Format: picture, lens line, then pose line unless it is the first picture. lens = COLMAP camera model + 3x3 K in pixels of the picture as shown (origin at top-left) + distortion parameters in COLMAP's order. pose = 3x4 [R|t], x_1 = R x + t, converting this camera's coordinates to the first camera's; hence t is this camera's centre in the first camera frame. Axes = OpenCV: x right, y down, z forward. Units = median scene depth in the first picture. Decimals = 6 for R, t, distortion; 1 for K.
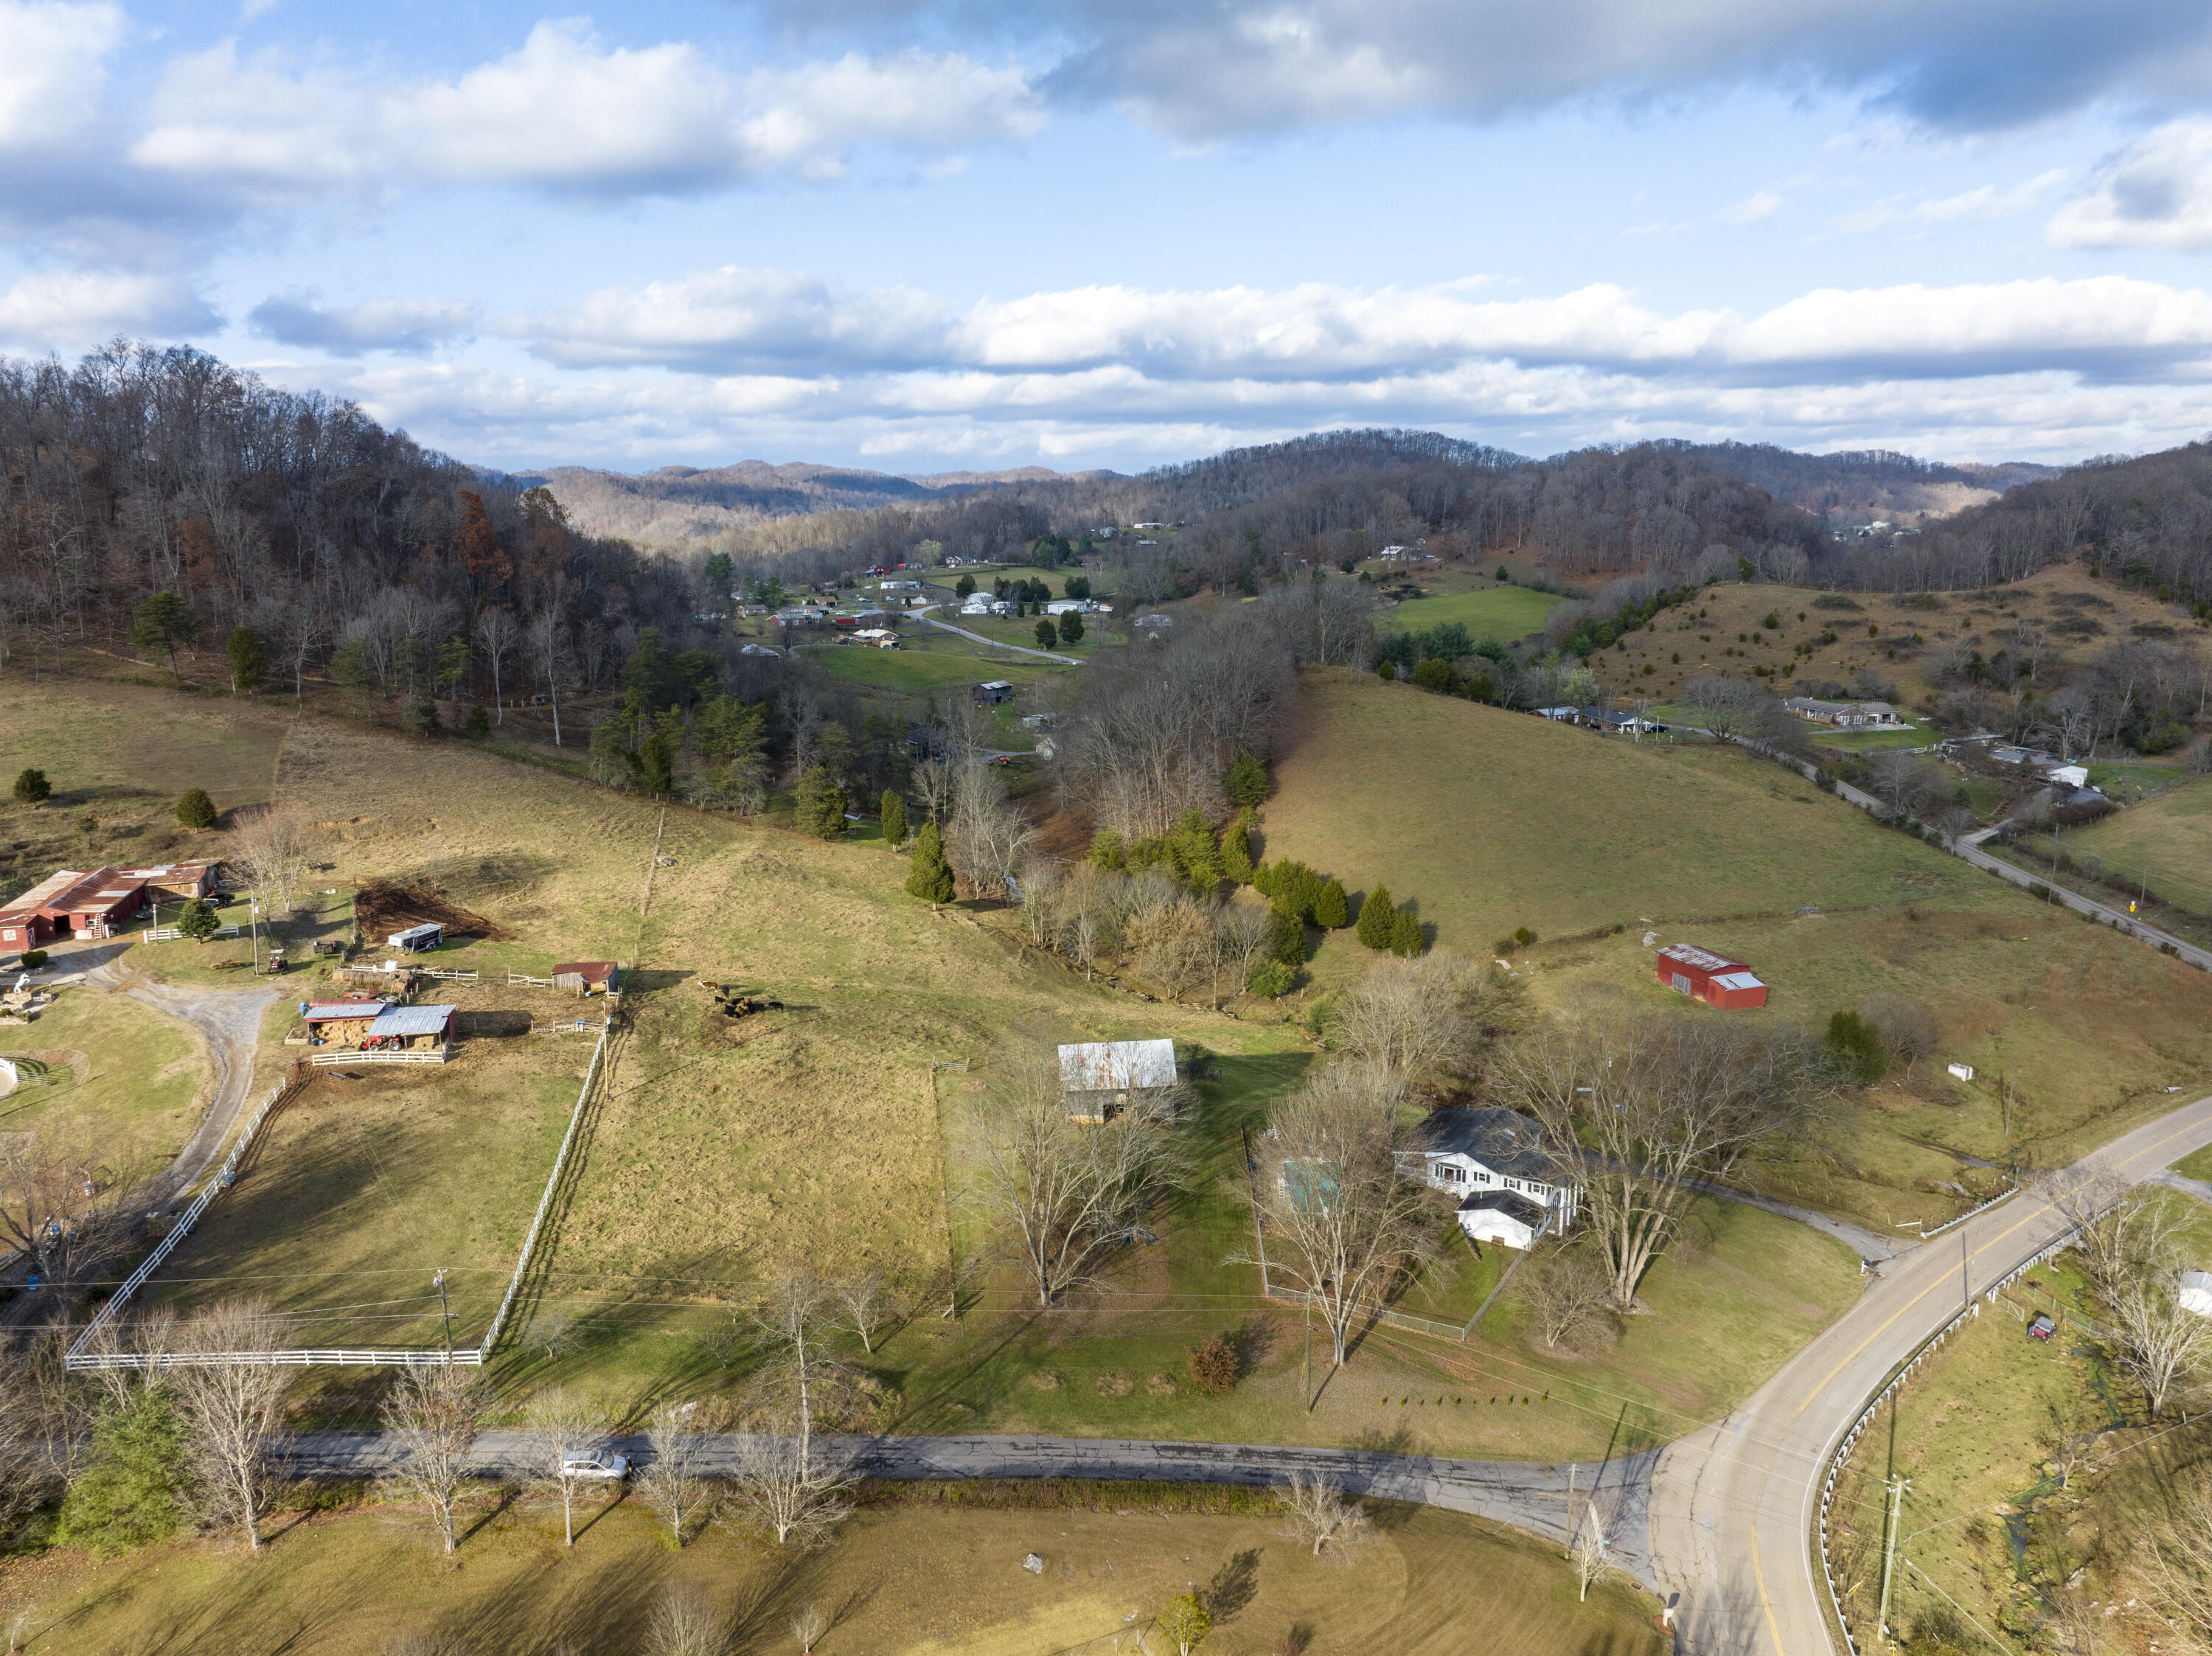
lens RADIAL K [[1556.9, 0, 1109.1], [0, 1556.9, 838.8], [0, 0, 1]] dist [-0.044977, 0.010789]
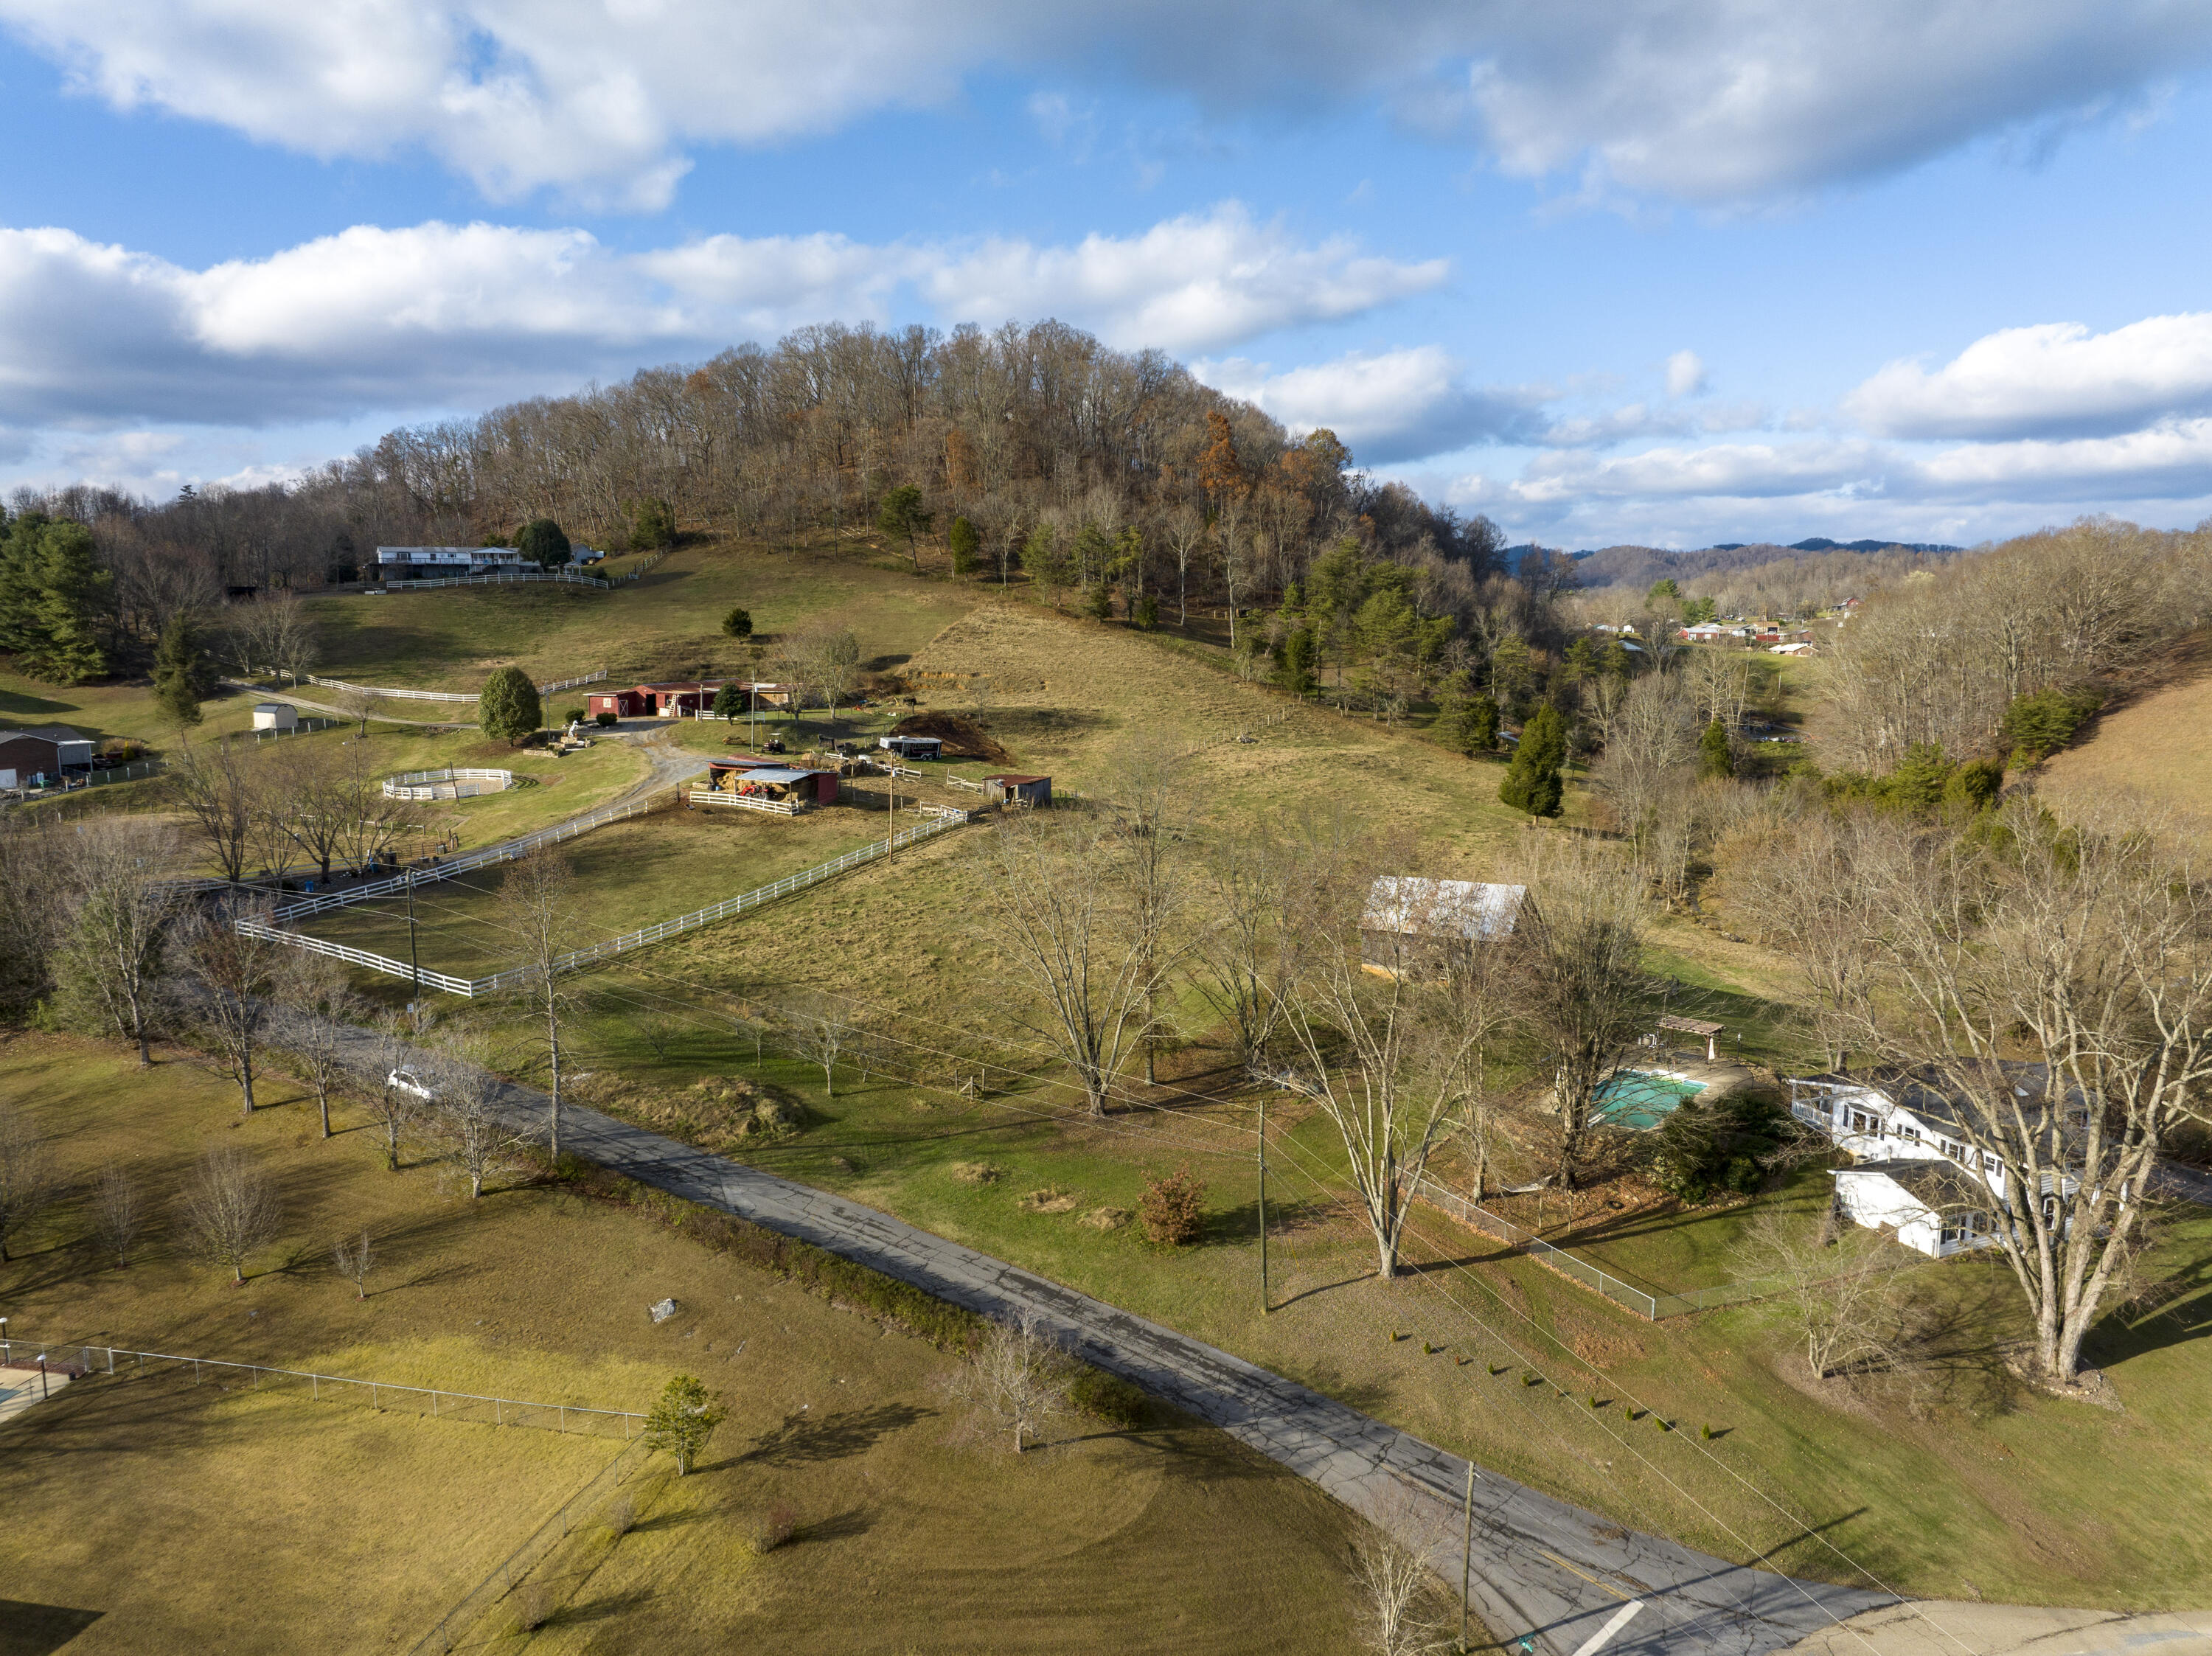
lens RADIAL K [[1556.9, 0, 1114.8], [0, 1556.9, 813.8], [0, 0, 1]] dist [-0.044977, 0.010789]
pose [[0.794082, 0.082384, -0.602201, 0.244812], [-0.125957, 0.991569, -0.030440, 0.109555], [0.594616, 0.100023, 0.797764, 0.244674]]
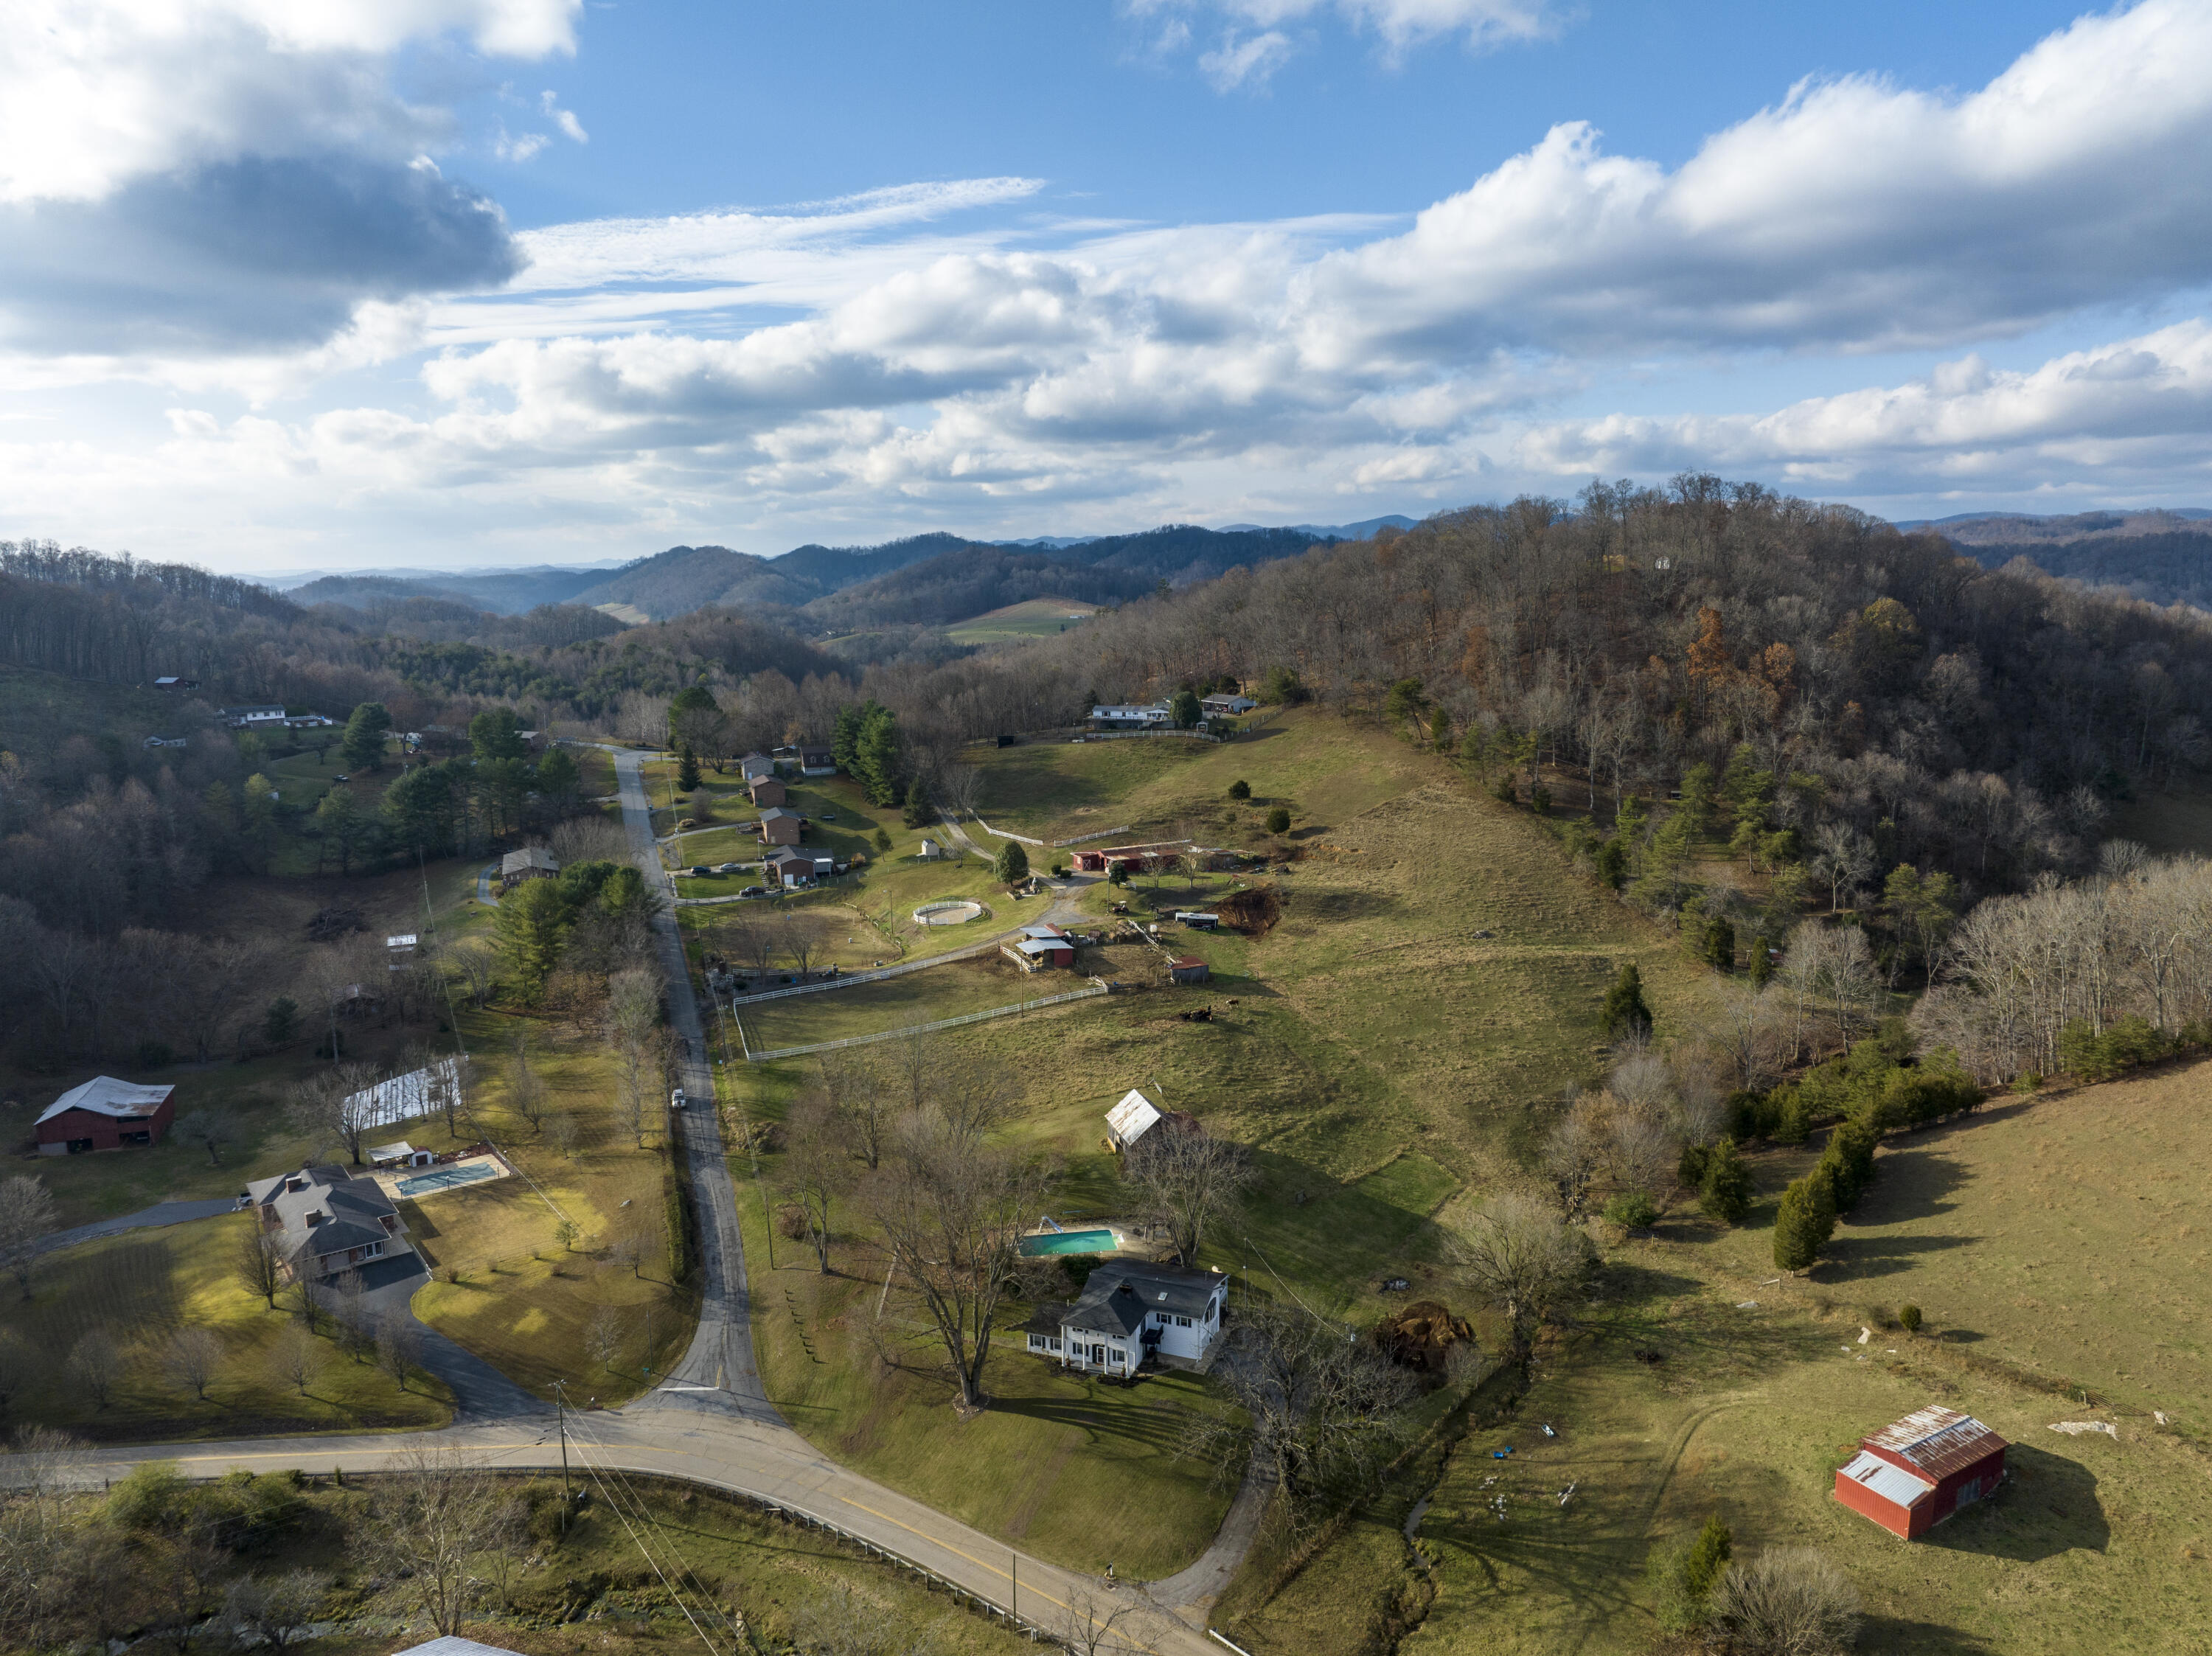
lens RADIAL K [[1556.9, 0, 1118.6], [0, 1556.9, 816.5], [0, 0, 1]] dist [-0.044977, 0.010789]
pose [[0.185661, 0.163998, -0.968832, 0.925636], [-0.193198, 0.972821, 0.127650, -0.198303], [0.963434, 0.163477, 0.212299, 0.514996]]
